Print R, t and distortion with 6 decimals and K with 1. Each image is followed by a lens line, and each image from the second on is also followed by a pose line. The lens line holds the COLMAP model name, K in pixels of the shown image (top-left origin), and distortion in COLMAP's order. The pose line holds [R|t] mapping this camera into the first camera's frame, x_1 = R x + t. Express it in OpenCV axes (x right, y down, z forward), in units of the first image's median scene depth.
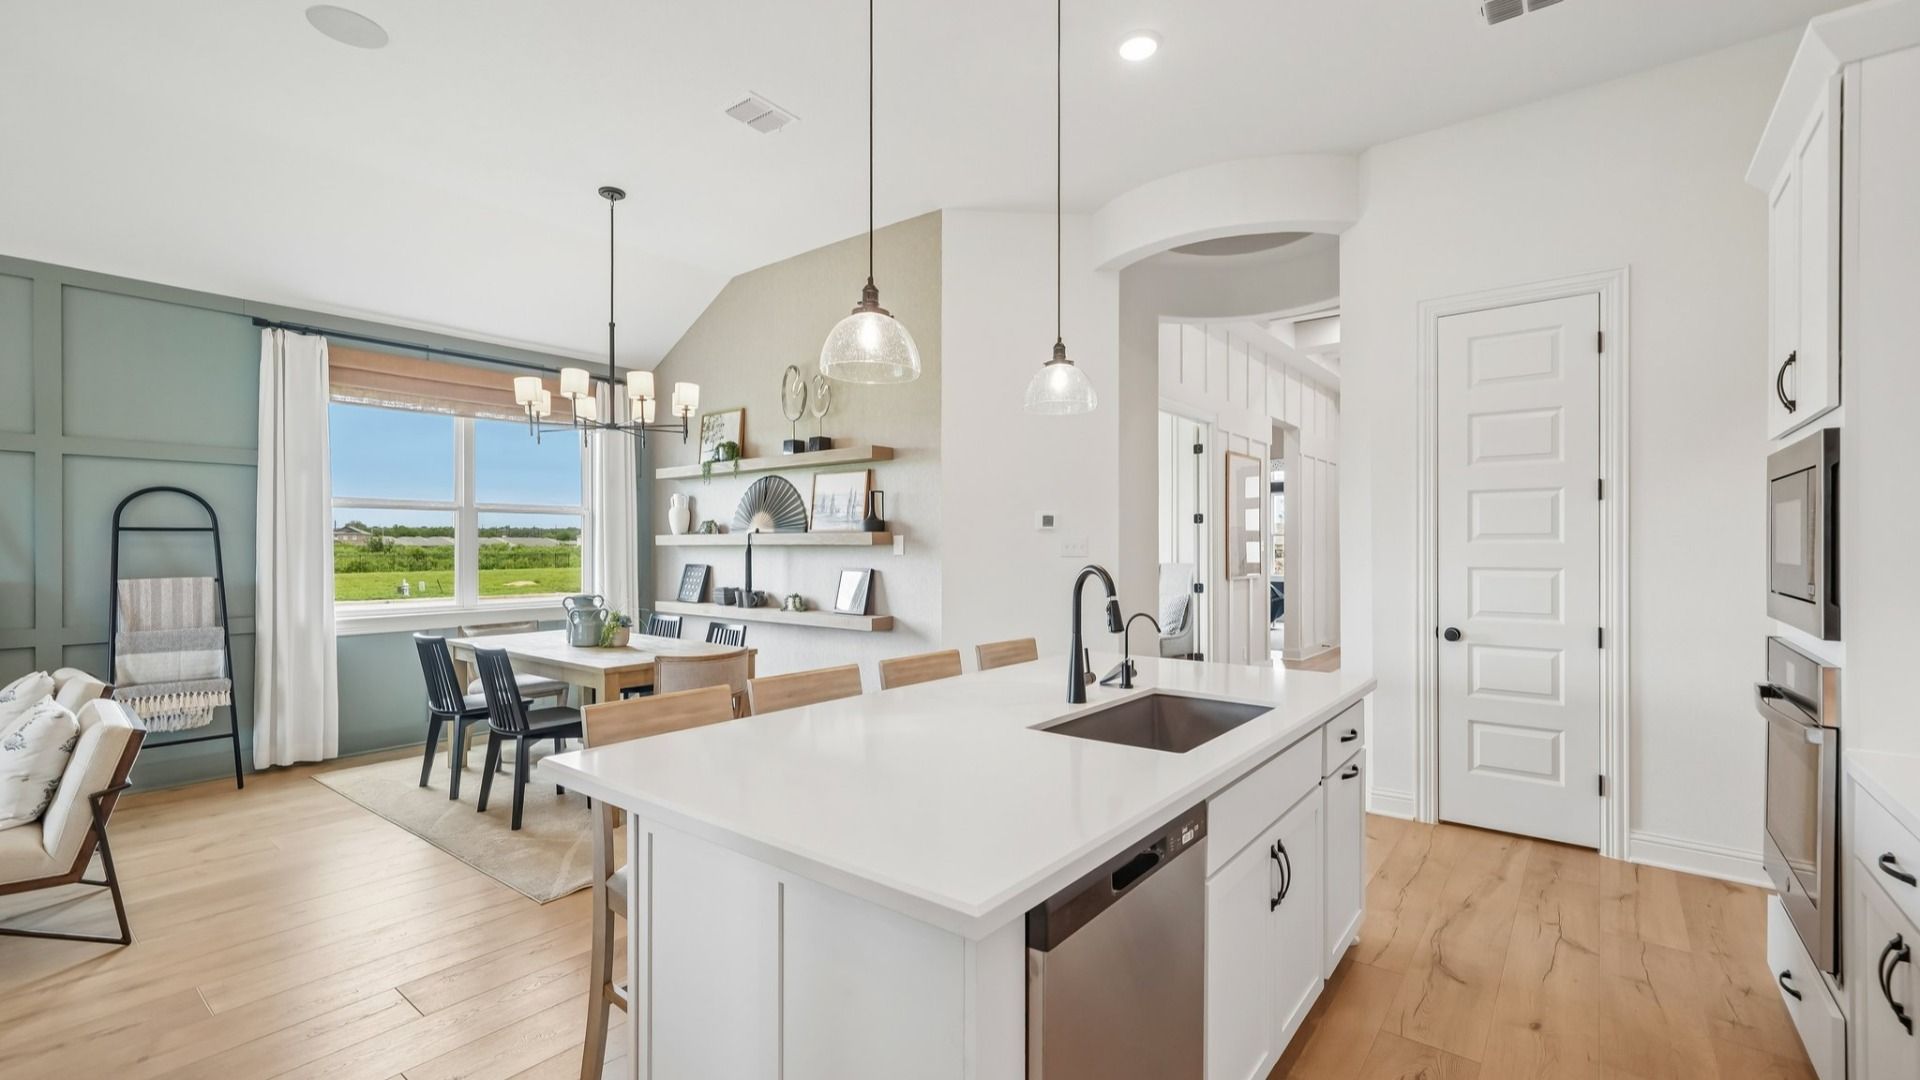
lens RADIAL K [[810.9, 0, 957.8], [0, 810.9, 546.5], [0, 0, 1]] dist [0.004381, 0.000610]
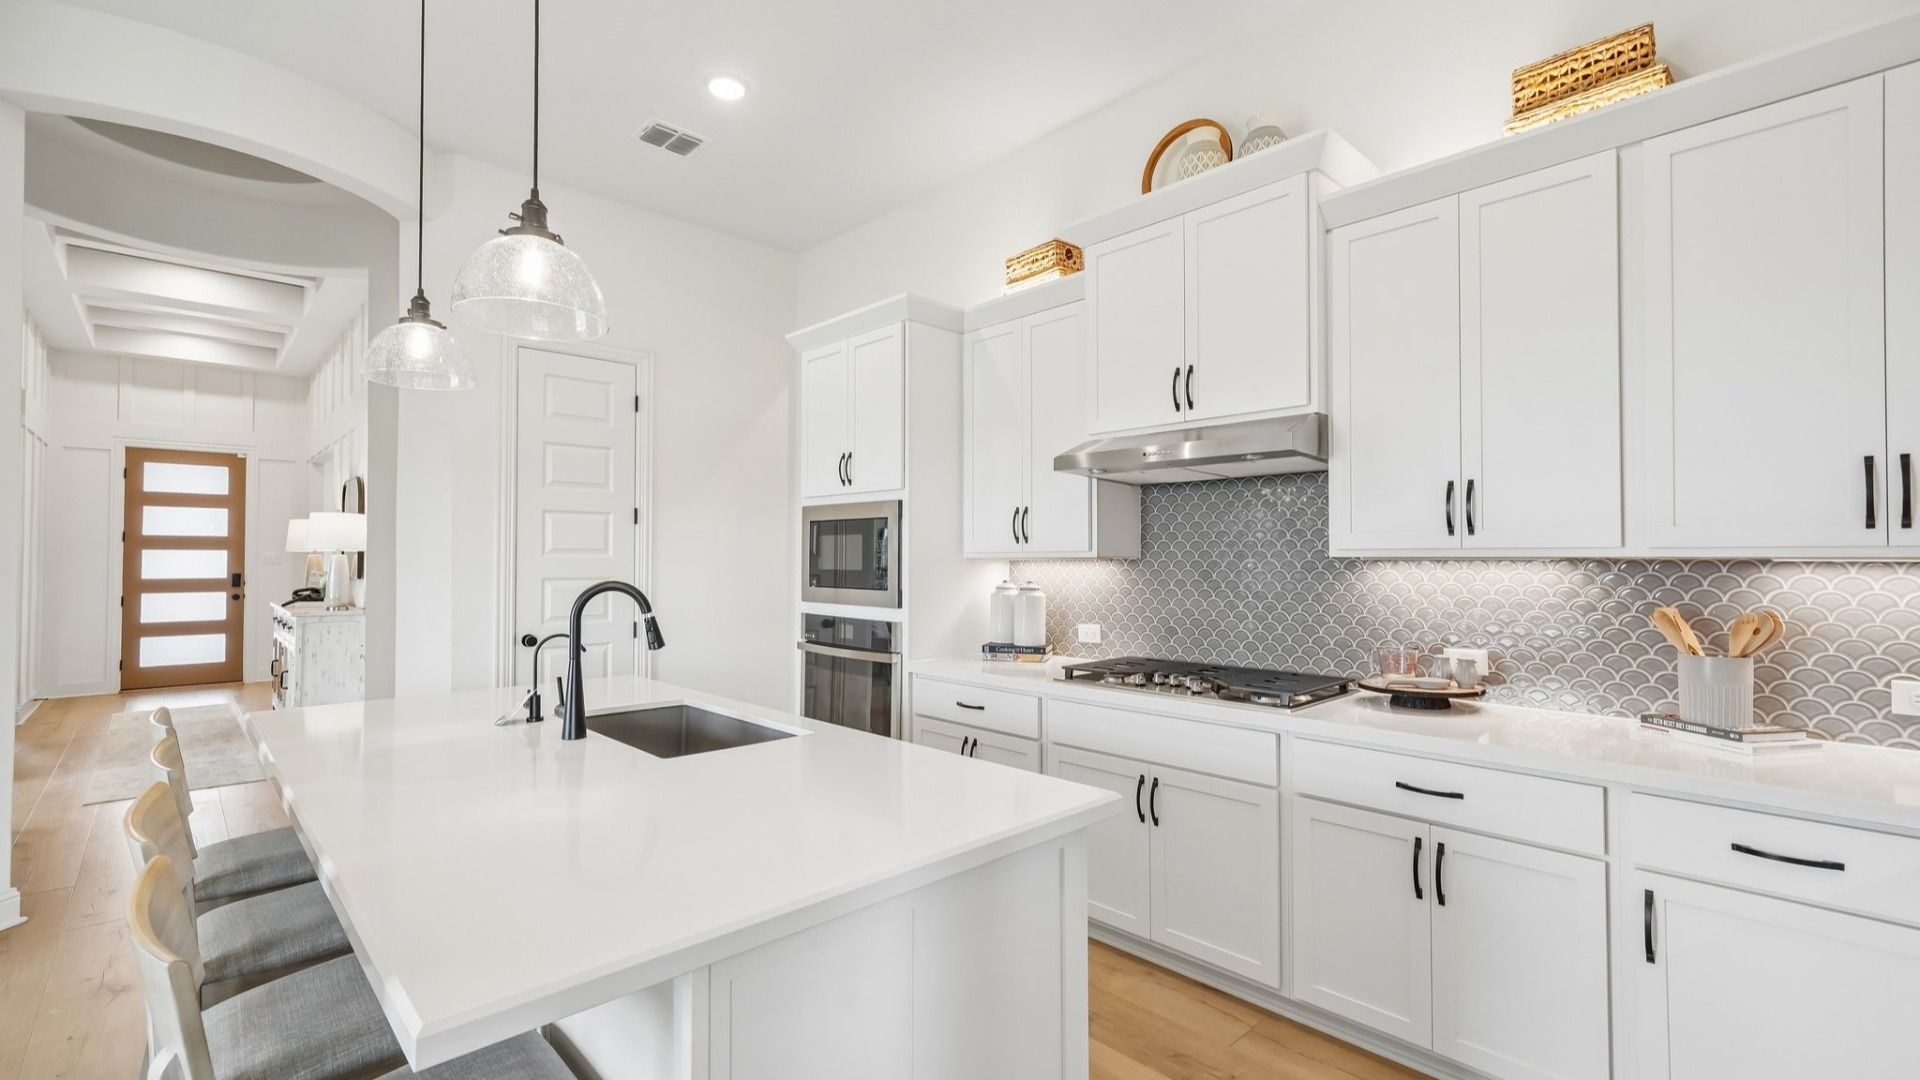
lens RADIAL K [[810.9, 0, 960.3], [0, 810.9, 541.8], [0, 0, 1]] dist [0.004381, 0.000610]
pose [[0.127501, 0.021424, 0.991607, -0.311557], [0.000014, 0.999767, -0.021602, -0.000463], [-0.991838, 0.002768, 0.127471, 0.217063]]
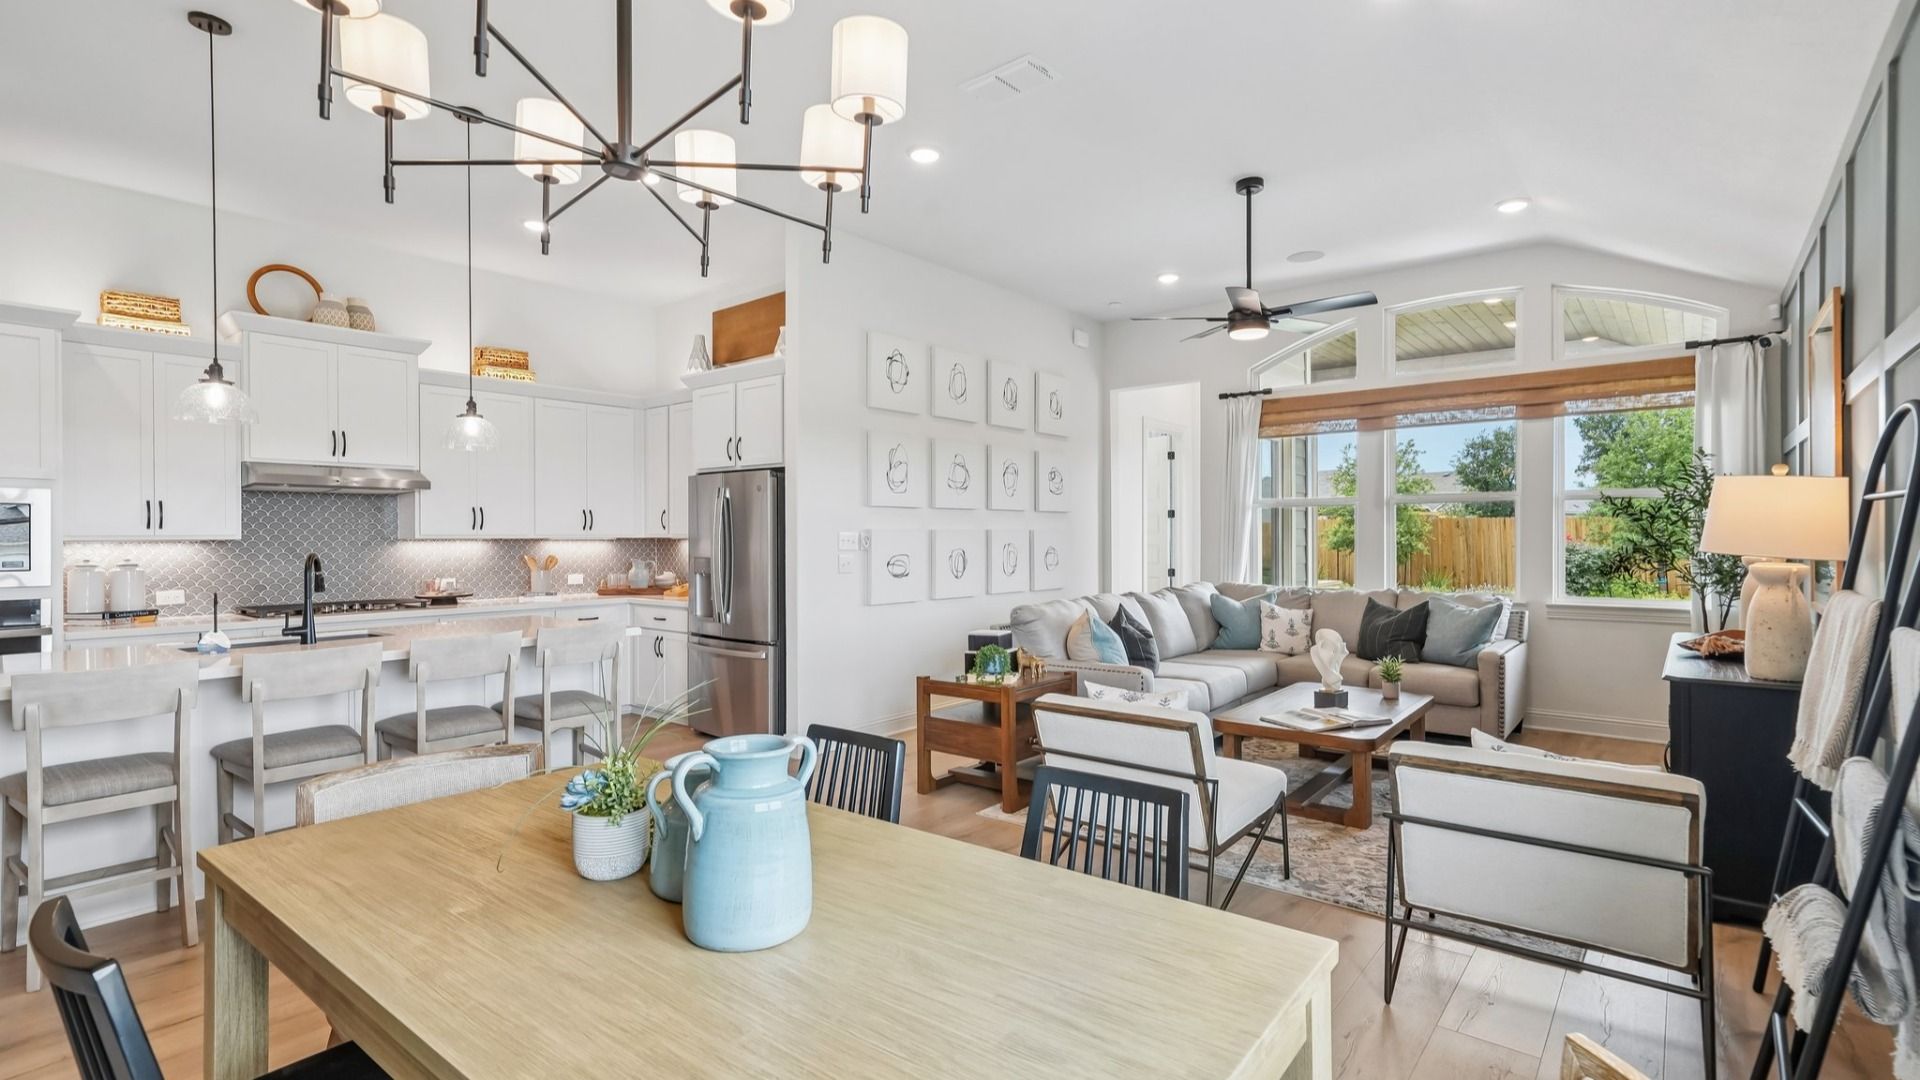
lens RADIAL K [[873.9, 0, 966.6], [0, 873.9, 536.6], [0, 0, 1]] dist [0.007925, 0.003285]
pose [[-0.999914, 0.003931, 0.012490, -0.526637], [0.003954, 0.999991, 0.001833, -0.003803], [-0.012483, 0.001882, -0.999920, 1.232861]]
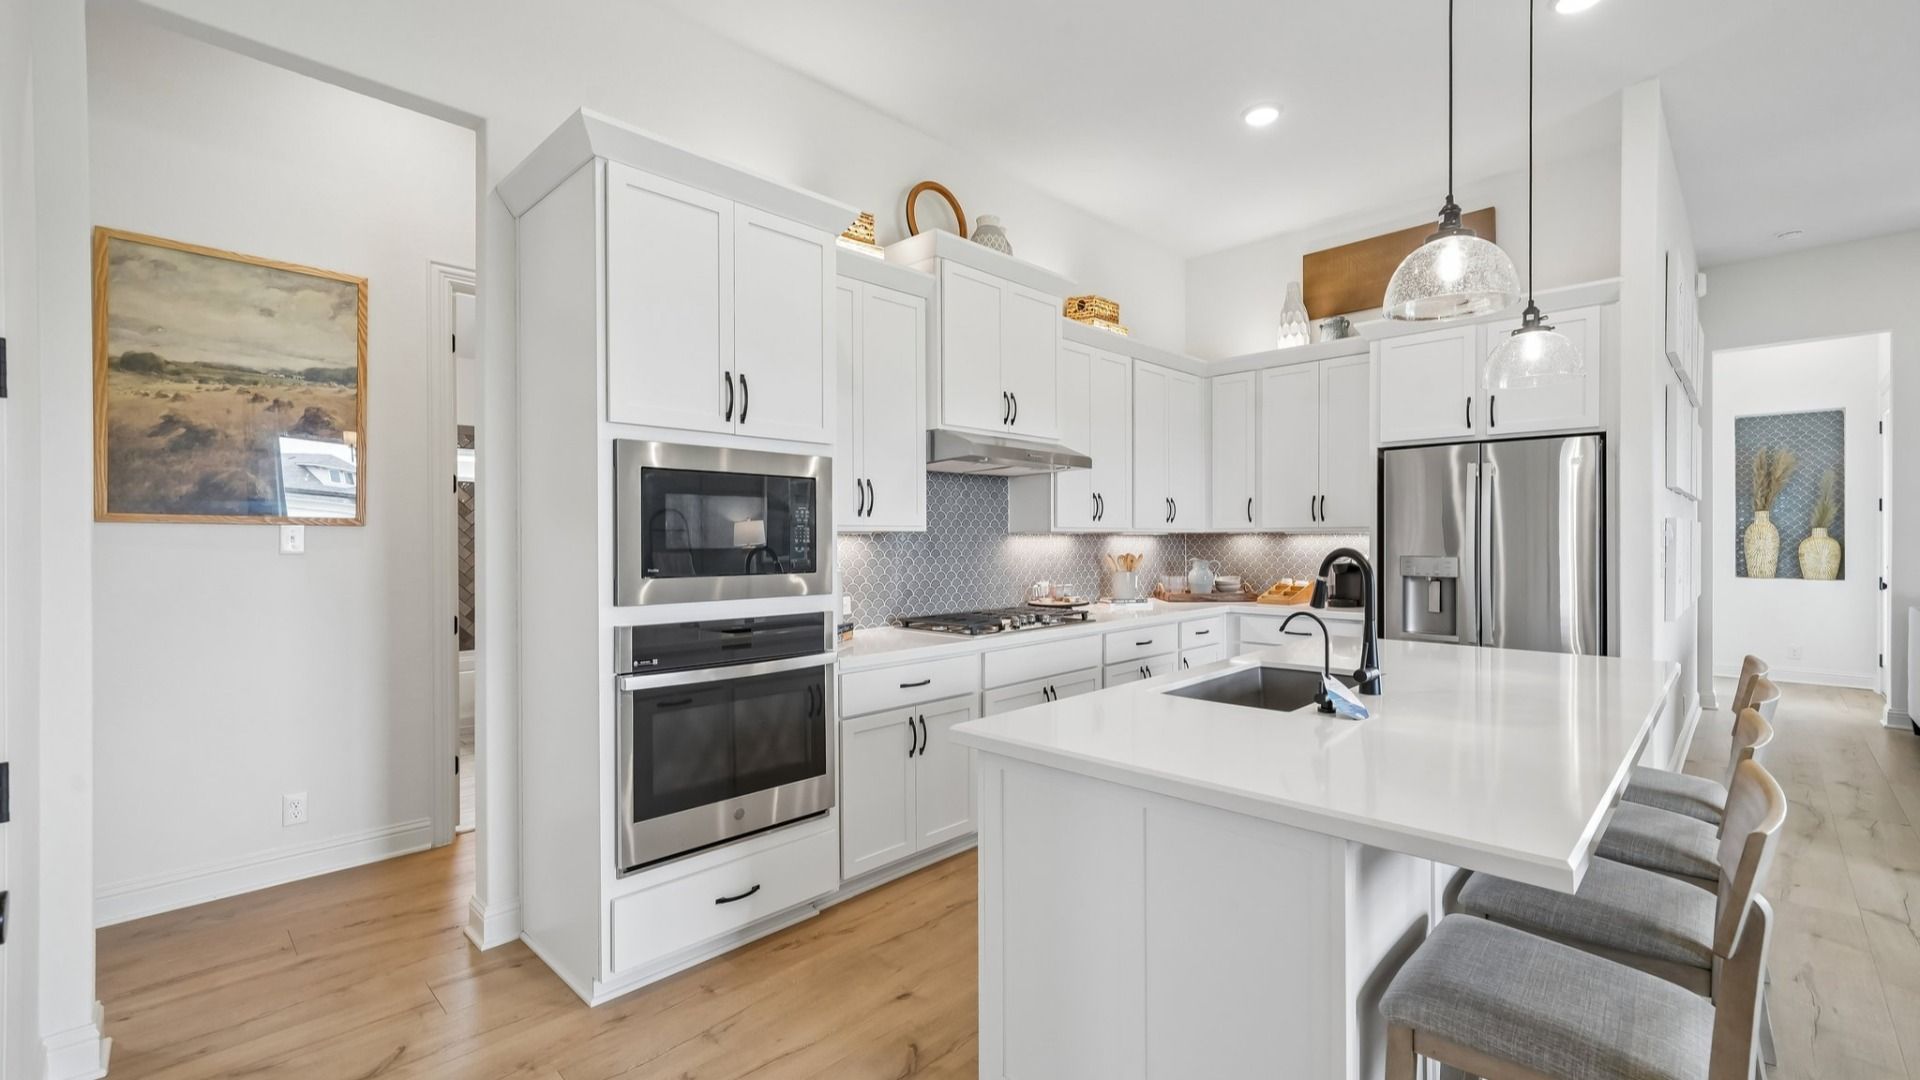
lens RADIAL K [[810.9, 0, 968.3], [0, 810.9, 543.6], [0, 0, 1]] dist [0.004381, 0.000610]
pose [[-0.994977, 0.004795, 0.099992, 0.241599], [0.005507, 0.999961, 0.006849, 0.004207], [-0.099956, 0.007366, -0.994965, 0.928126]]
